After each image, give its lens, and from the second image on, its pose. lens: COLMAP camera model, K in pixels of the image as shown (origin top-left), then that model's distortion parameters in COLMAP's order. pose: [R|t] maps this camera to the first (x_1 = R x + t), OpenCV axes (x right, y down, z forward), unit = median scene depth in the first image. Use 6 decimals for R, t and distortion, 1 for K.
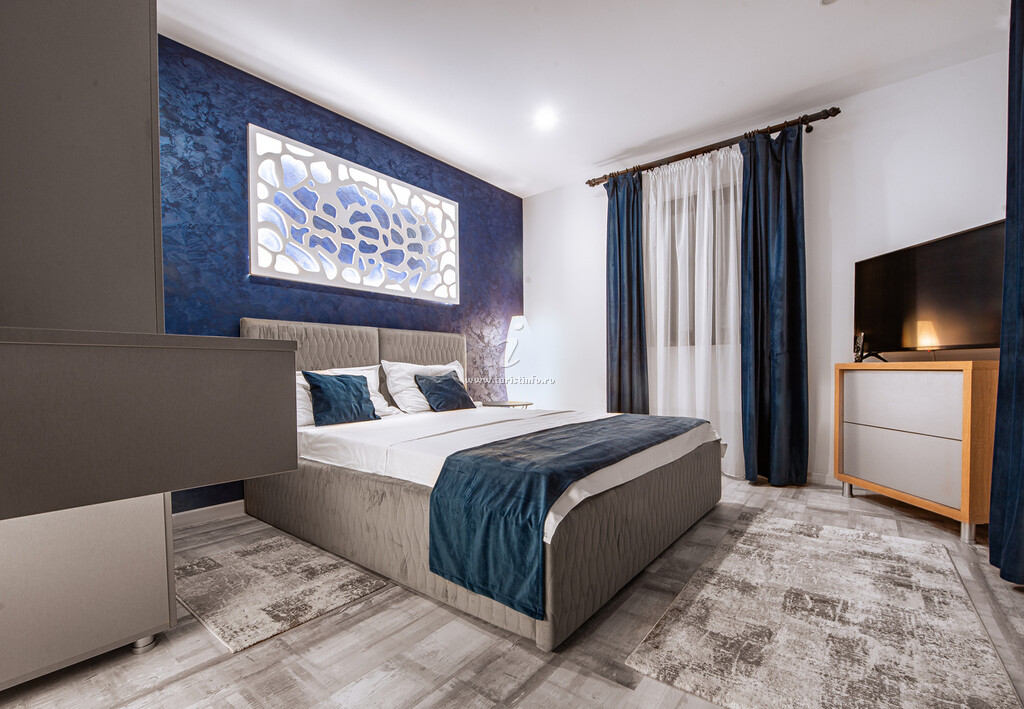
lens RADIAL K [[448.1, 0, 512.6], [0, 448.1, 376.1], [0, 0, 1]] dist [-0.000480, -0.000247]
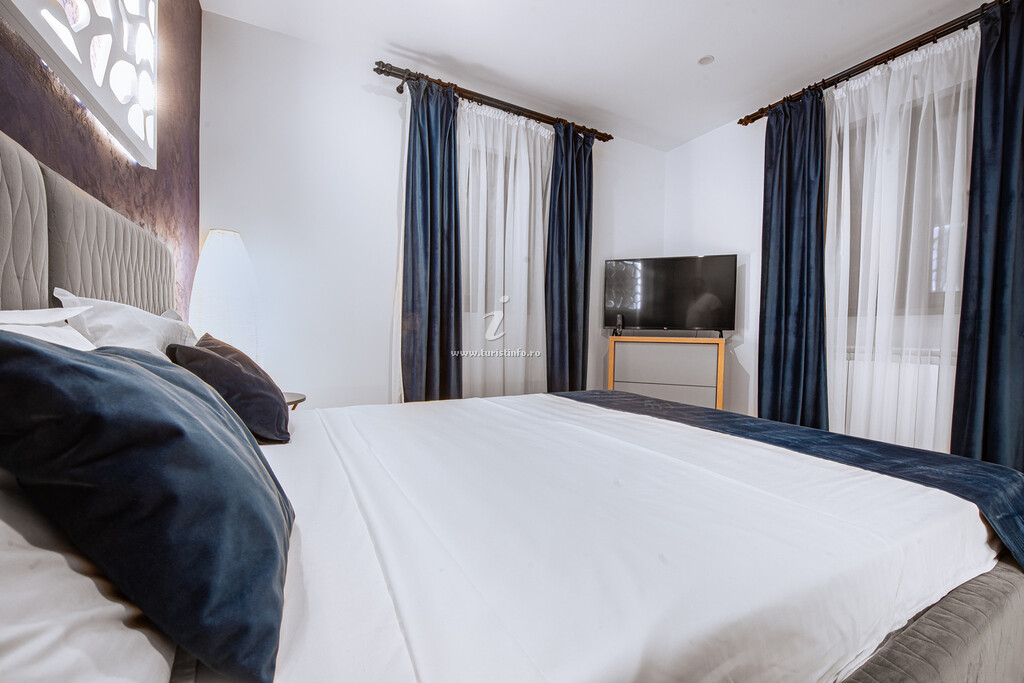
lens RADIAL K [[417.7, 0, 516.2], [0, 417.7, 347.6], [0, 0, 1]] dist [-0.002010, -0.005025]
pose [[0.374205, -0.011150, 0.927279, -0.410678], [-0.001457, 0.999919, 0.012612, -0.009159], [-0.927345, -0.006070, 0.374158, 0.668670]]
